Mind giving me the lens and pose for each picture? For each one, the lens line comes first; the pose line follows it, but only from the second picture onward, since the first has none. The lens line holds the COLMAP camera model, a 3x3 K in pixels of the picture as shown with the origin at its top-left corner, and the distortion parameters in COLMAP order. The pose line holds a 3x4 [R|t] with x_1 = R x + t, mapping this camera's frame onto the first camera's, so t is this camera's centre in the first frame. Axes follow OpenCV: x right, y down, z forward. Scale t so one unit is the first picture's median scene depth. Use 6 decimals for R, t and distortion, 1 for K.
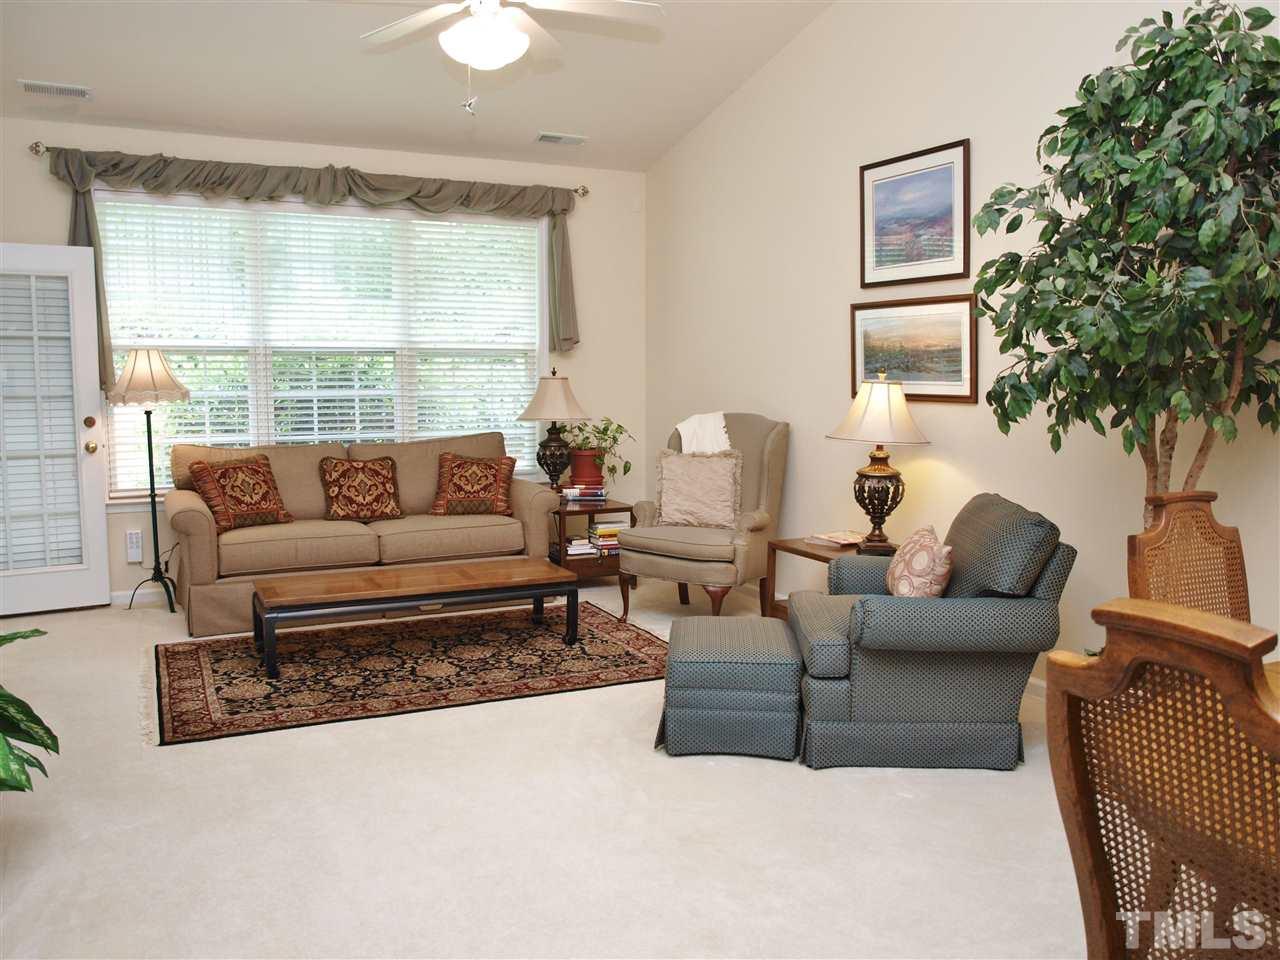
lens RADIAL K [[1019.4, 0, 640.0], [0, 1019.4, 480.0], [0, 0, 1]] dist [-0.113035, 0.084266]
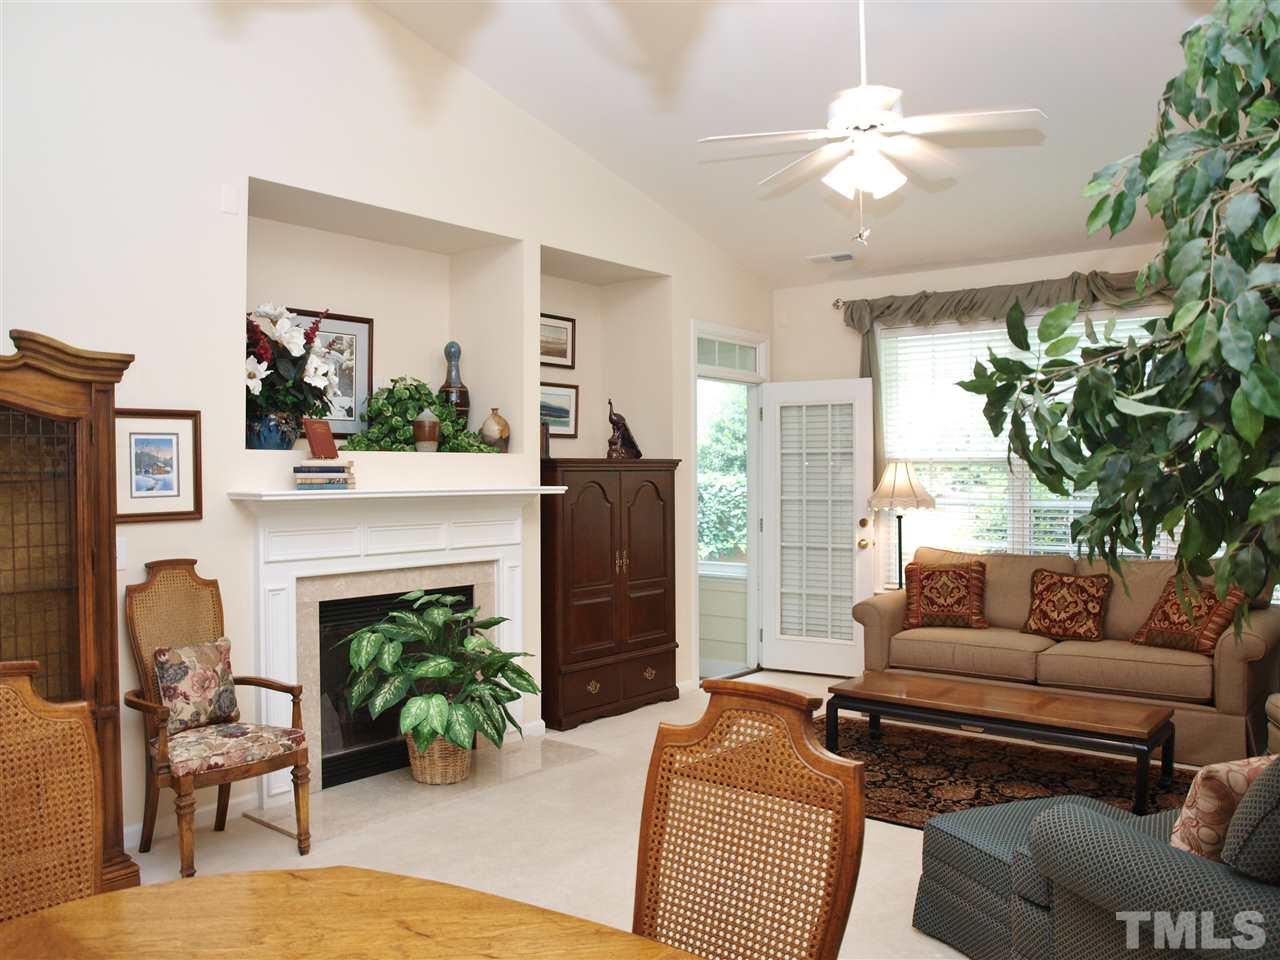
lens RADIAL K [[1019.4, 0, 640.0], [0, 1019.4, 480.0], [0, 0, 1]] dist [-0.113035, 0.084266]
pose [[0.402165, -0.002561, -0.915564, 0.445161], [-0.095651, 0.994406, -0.044797, -0.028964], [0.910557, 0.105591, 0.399670, 0.259518]]
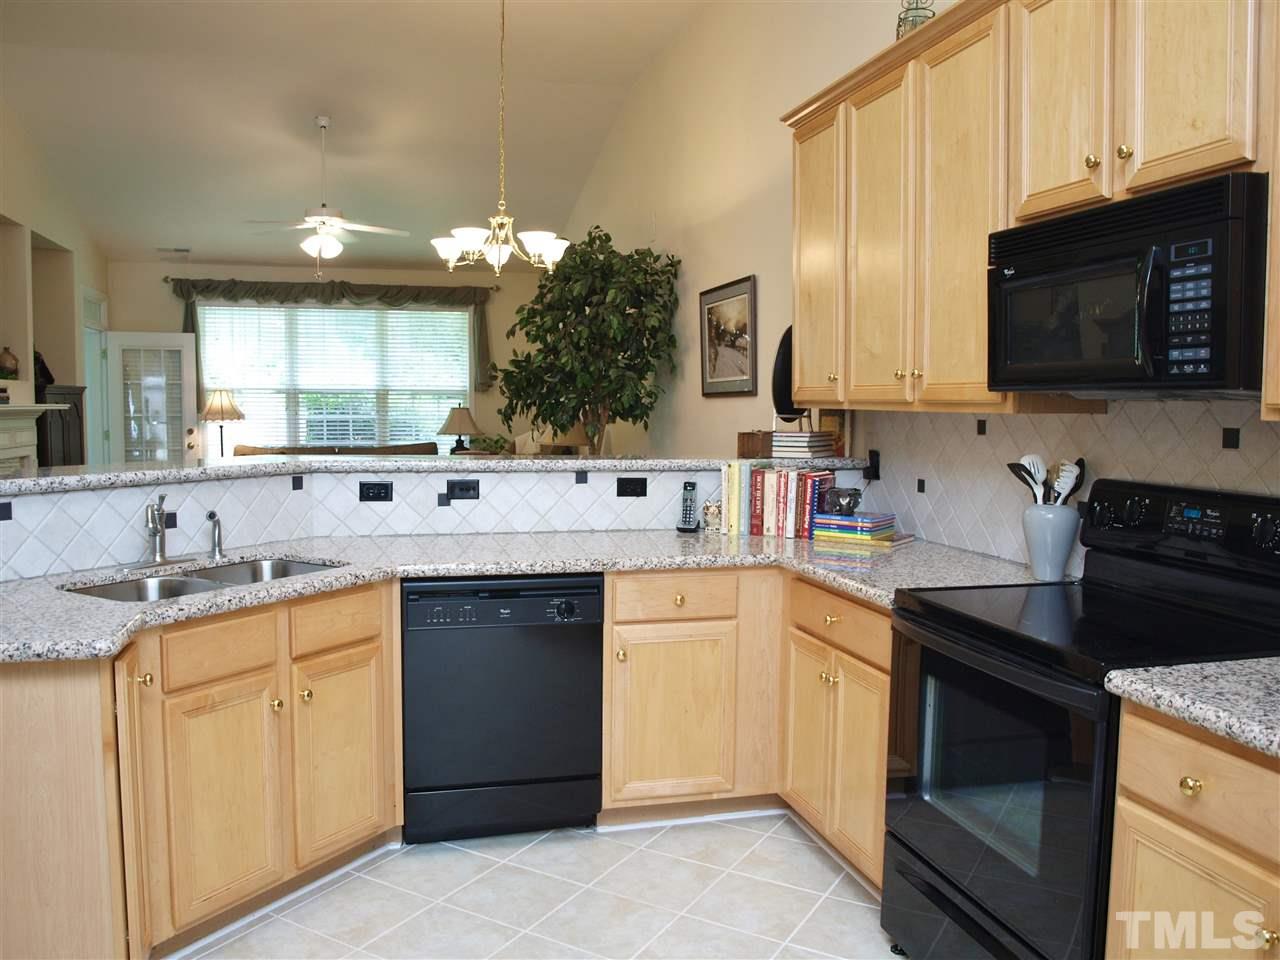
lens RADIAL K [[1019.4, 0, 640.0], [0, 1019.4, 480.0], [0, 0, 1]] dist [-0.113035, 0.084266]
pose [[0.978207, 0.020203, -0.206649, 0.586144], [-0.026670, 0.999236, -0.028553, 0.056247], [0.205914, 0.033442, 0.977998, -0.560754]]
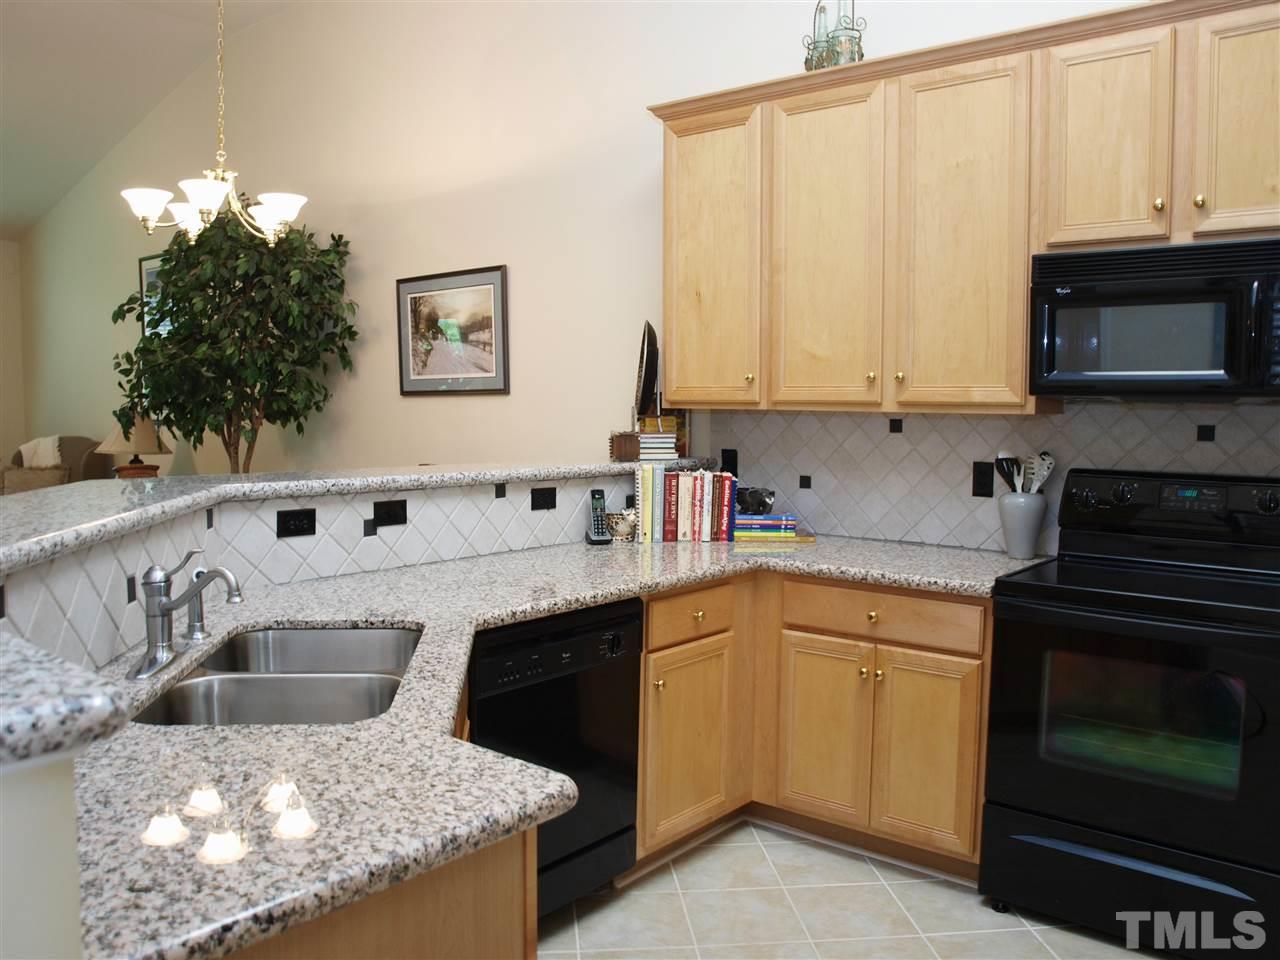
lens RADIAL K [[1019.4, 0, 640.0], [0, 1019.4, 480.0], [0, 0, 1]] dist [-0.113035, 0.084266]
pose [[0.917472, -0.025673, 0.396970, 0.263968], [0.037076, 0.999090, -0.021075, 0.045888], [-0.396068, 0.034053, 0.917590, -0.474912]]
